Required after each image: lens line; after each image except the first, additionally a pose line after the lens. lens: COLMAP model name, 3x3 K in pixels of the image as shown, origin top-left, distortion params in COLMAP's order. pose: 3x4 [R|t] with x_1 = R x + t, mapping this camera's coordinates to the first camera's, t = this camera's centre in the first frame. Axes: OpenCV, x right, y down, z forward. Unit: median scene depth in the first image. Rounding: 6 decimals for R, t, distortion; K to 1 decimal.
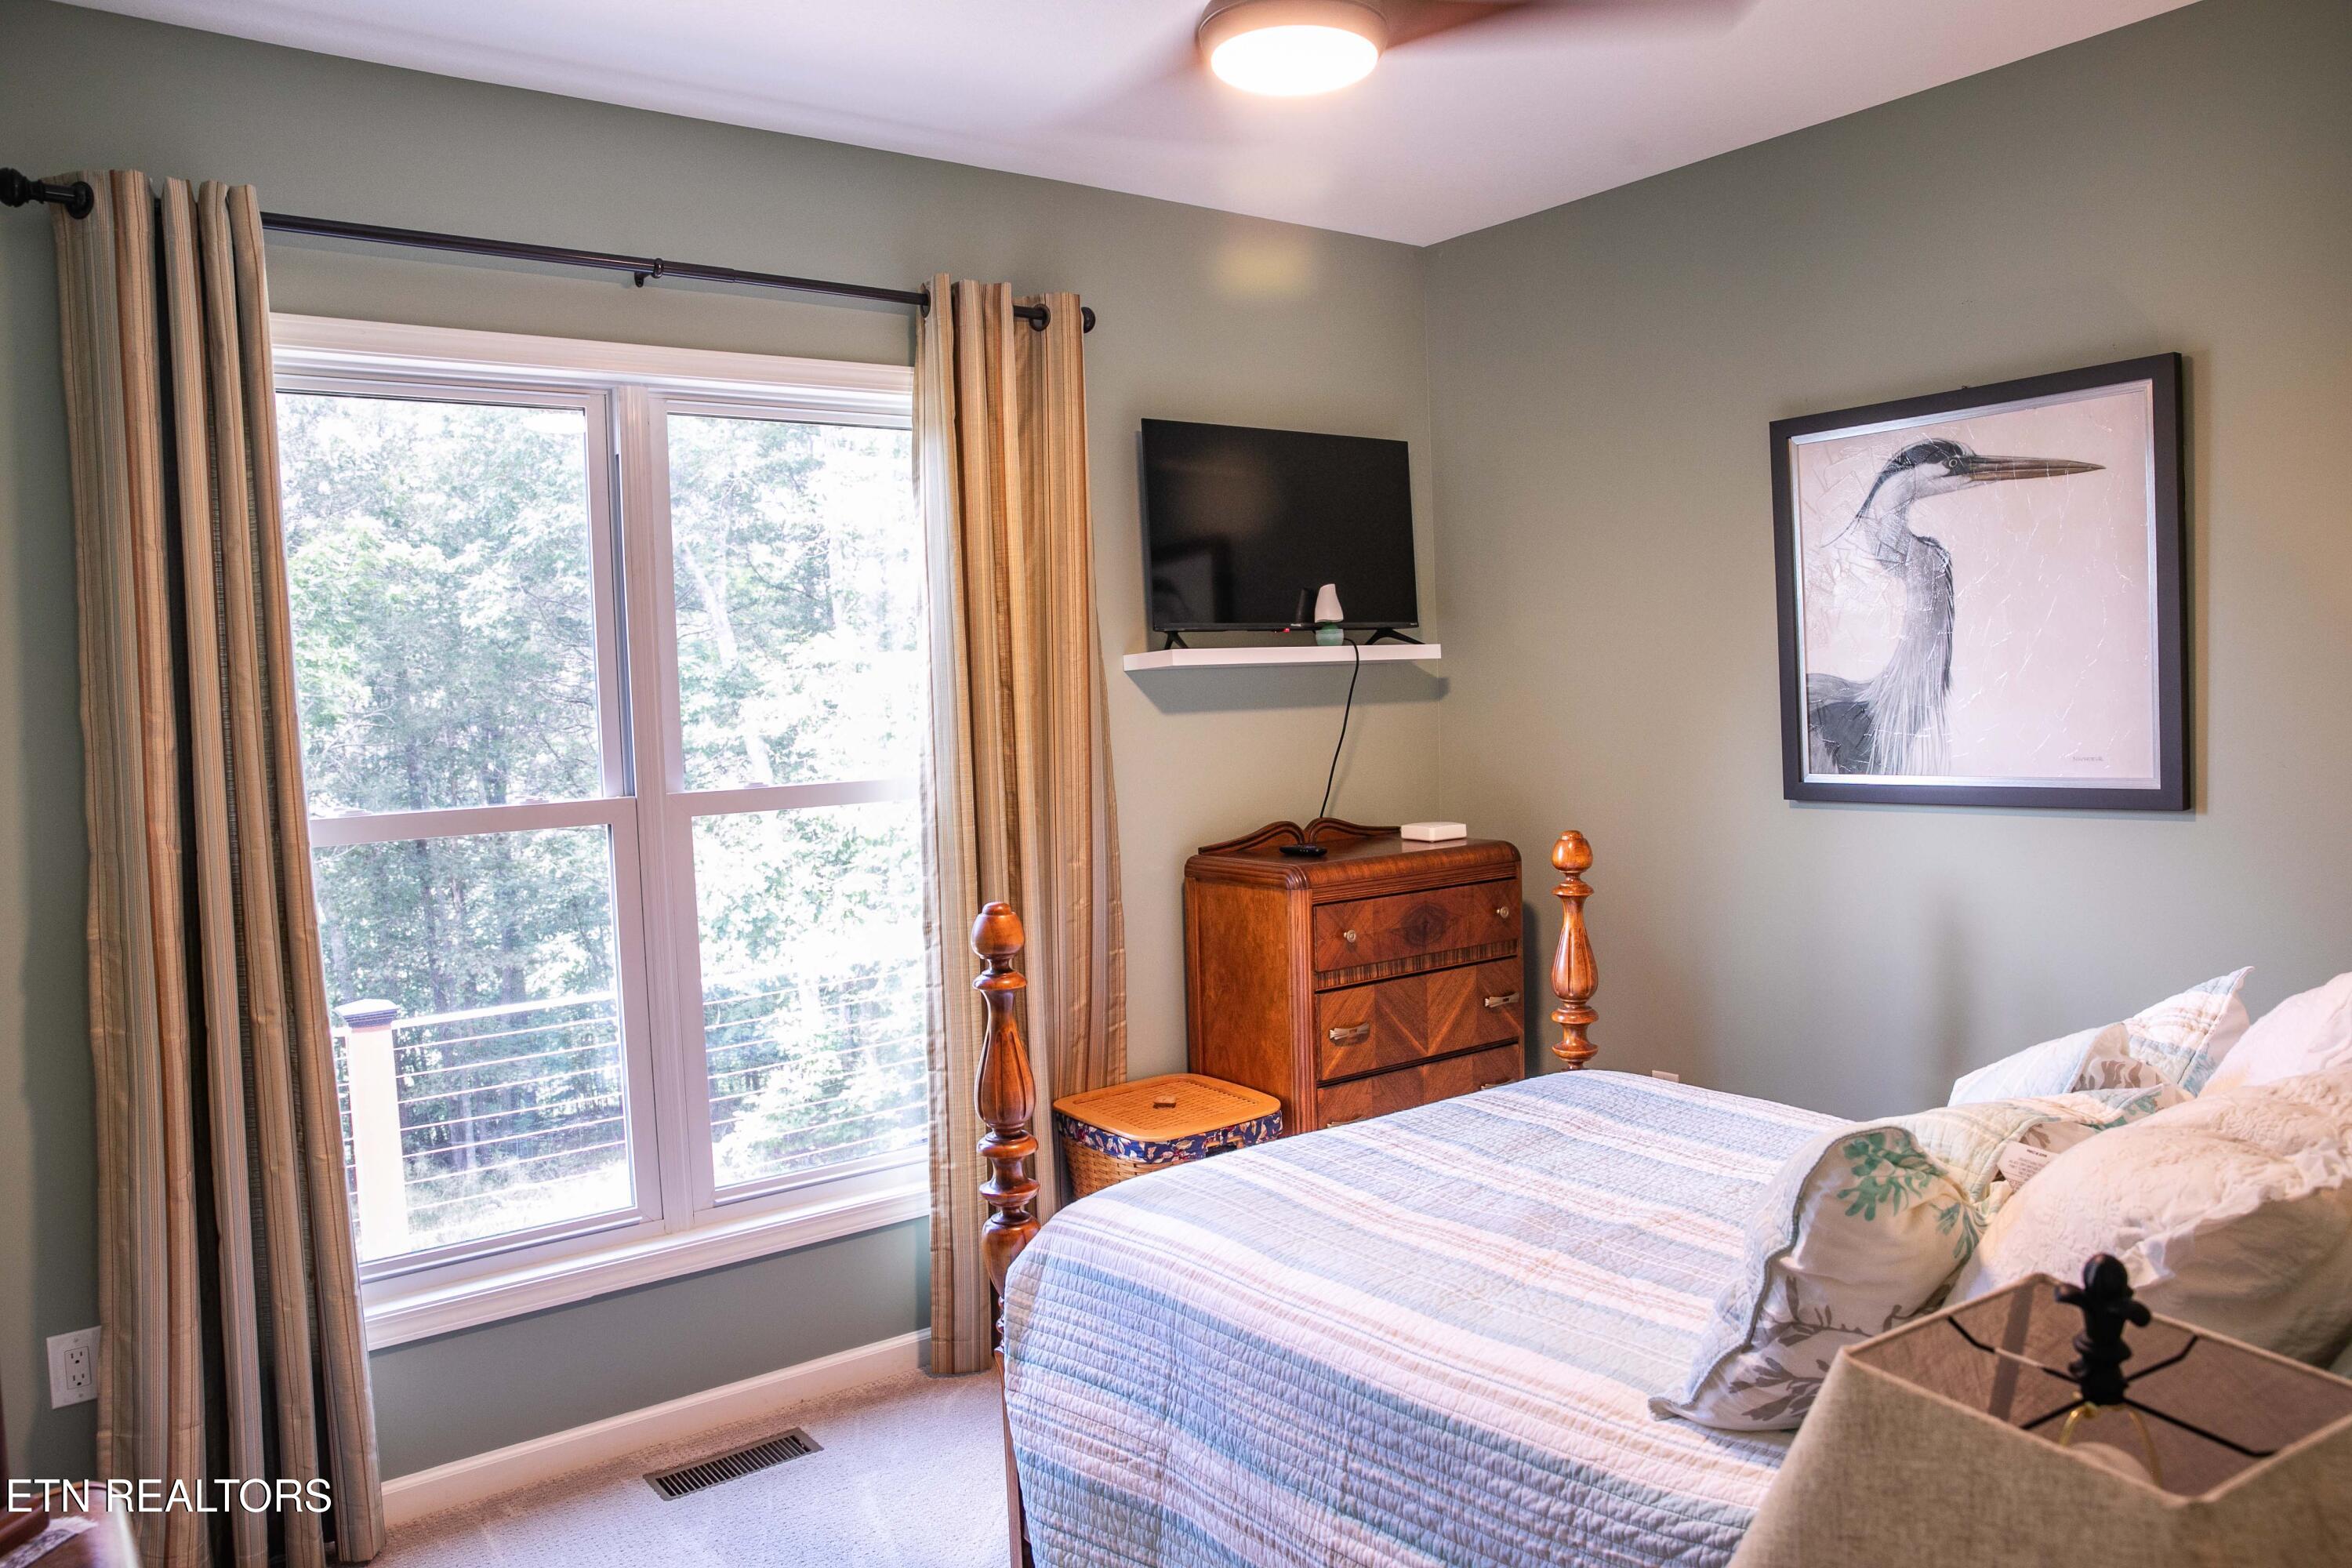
lens RADIAL K [[1645.8, 0, 1176.0], [0, 1645.8, 784.0], [0, 0, 1]] dist [-0.109757, 0.145801]
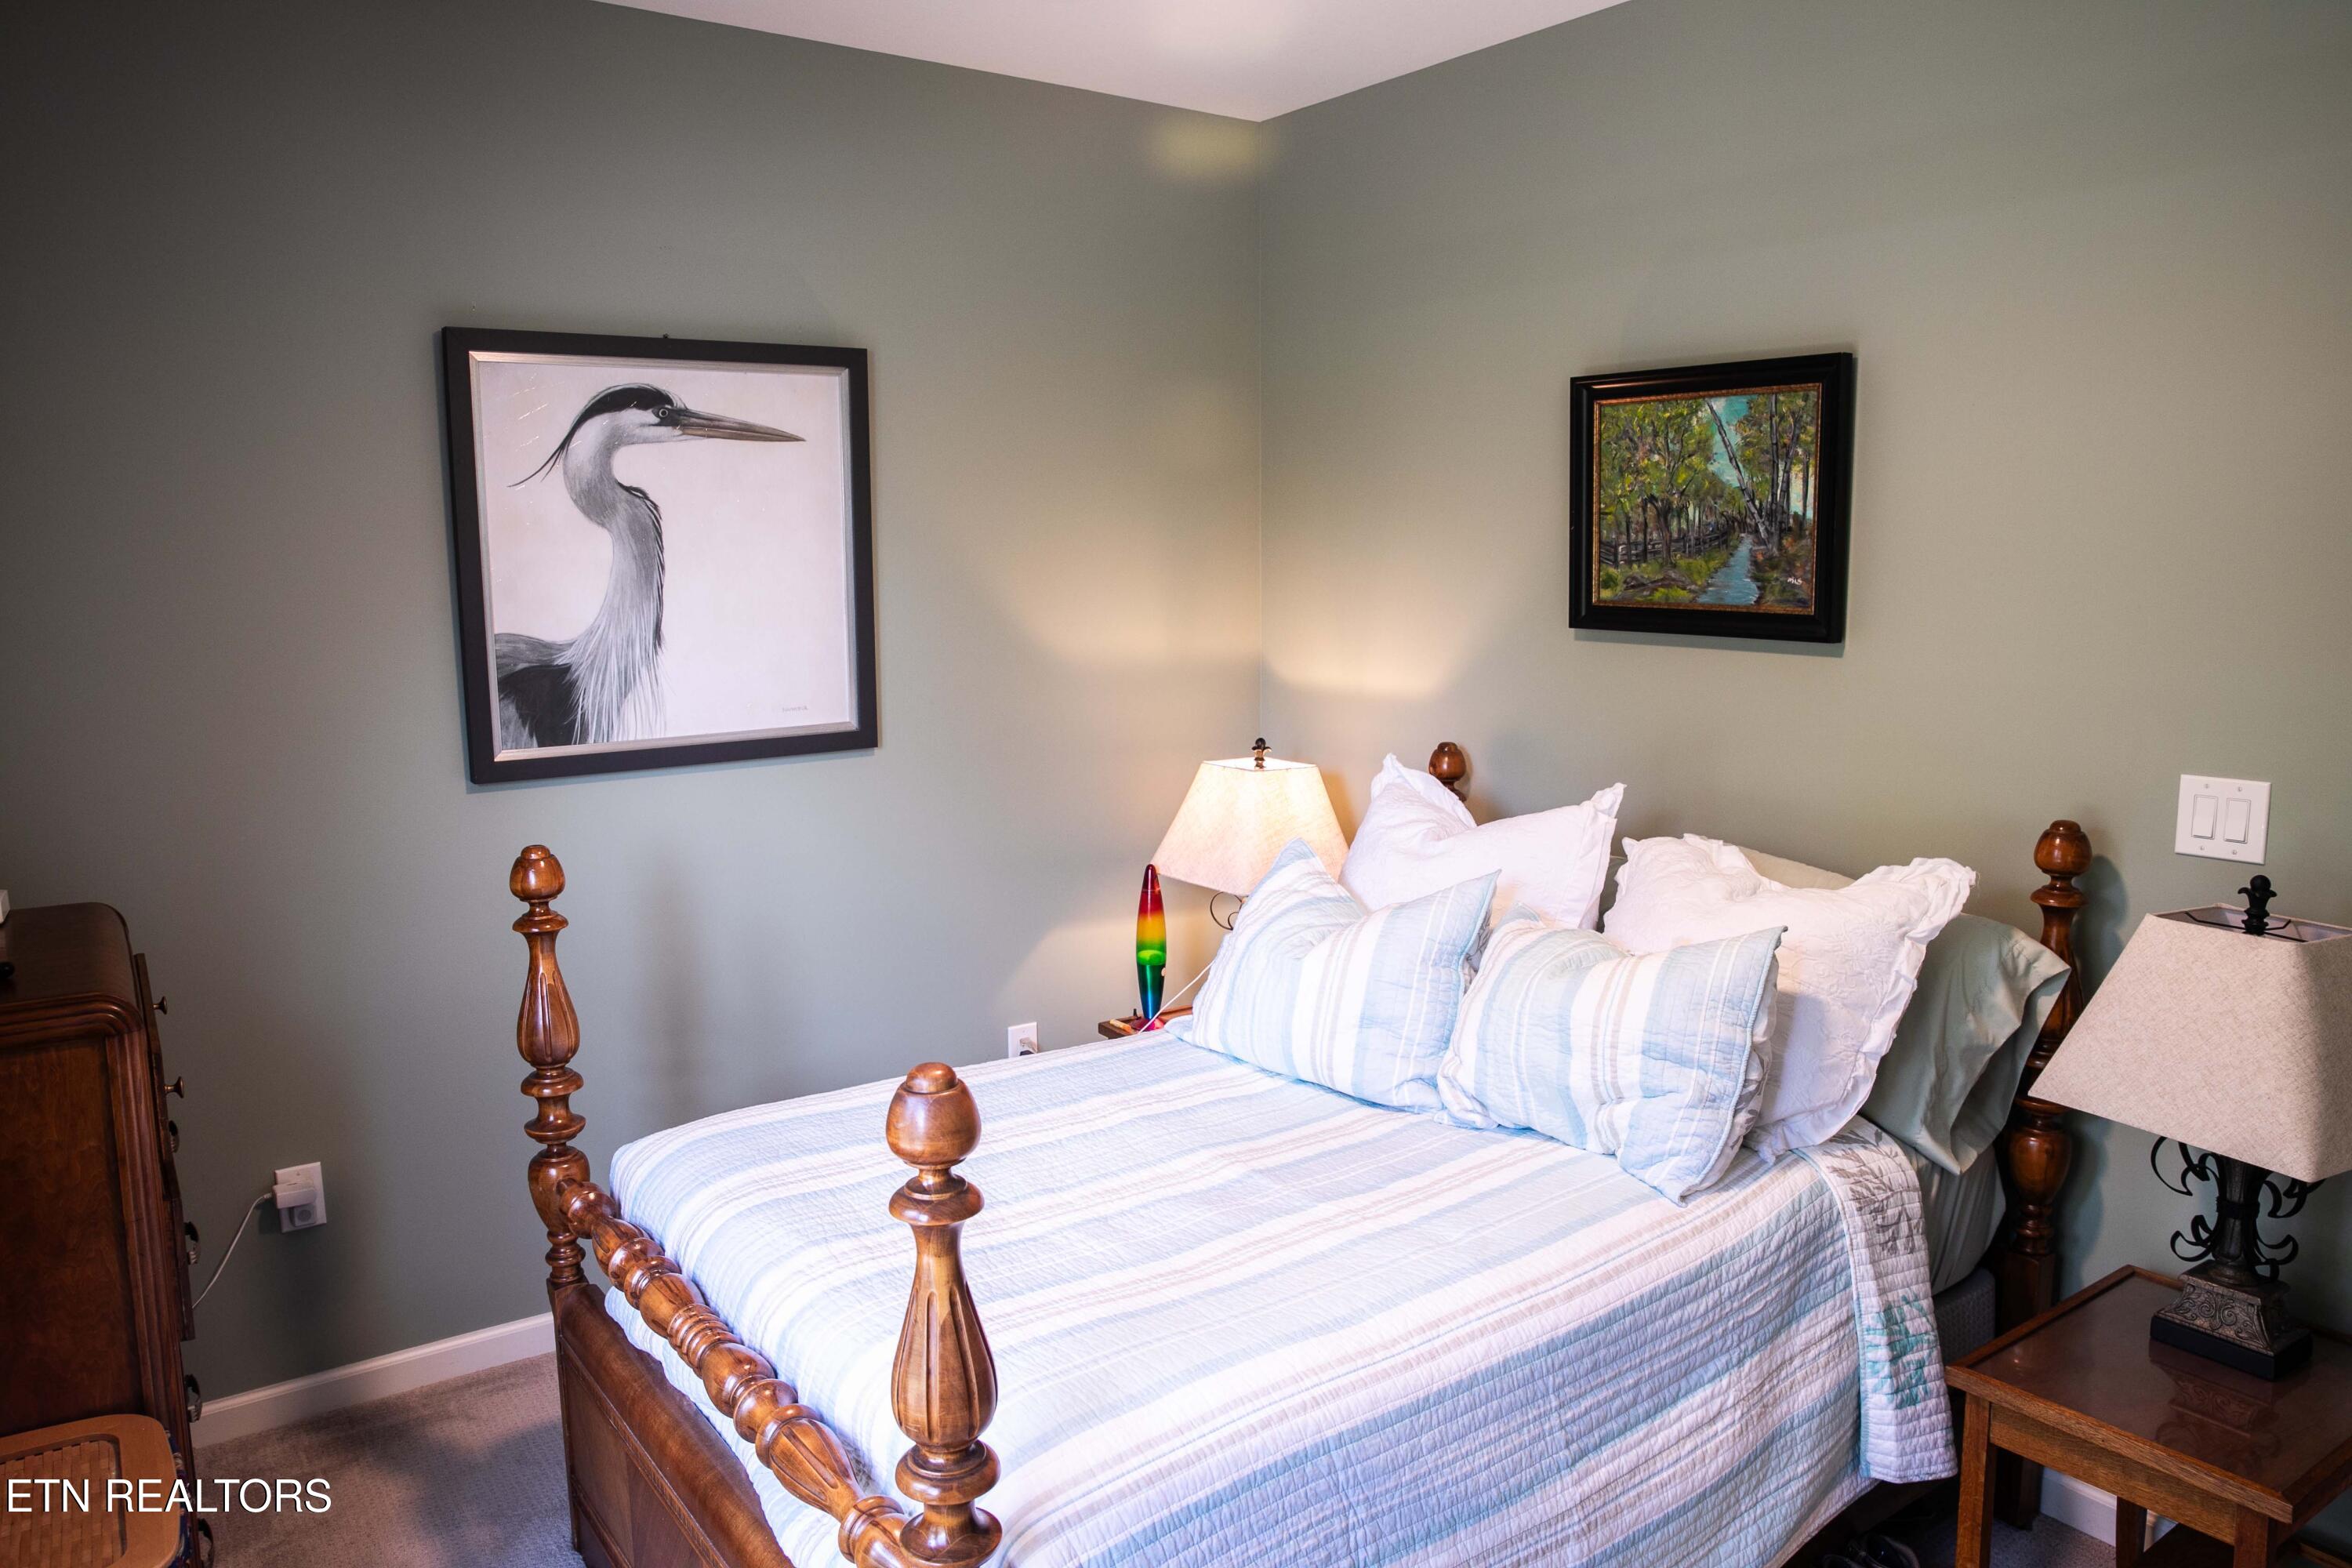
lens RADIAL K [[1645.8, 0, 1176.0], [0, 1645.8, 784.0], [0, 0, 1]] dist [-0.109757, 0.145801]
pose [[0.018247, -0.107471, 0.994041, -0.546534], [0.068542, 0.992002, 0.105992, -0.066018], [-0.997481, 0.066200, 0.025467, 0.745235]]
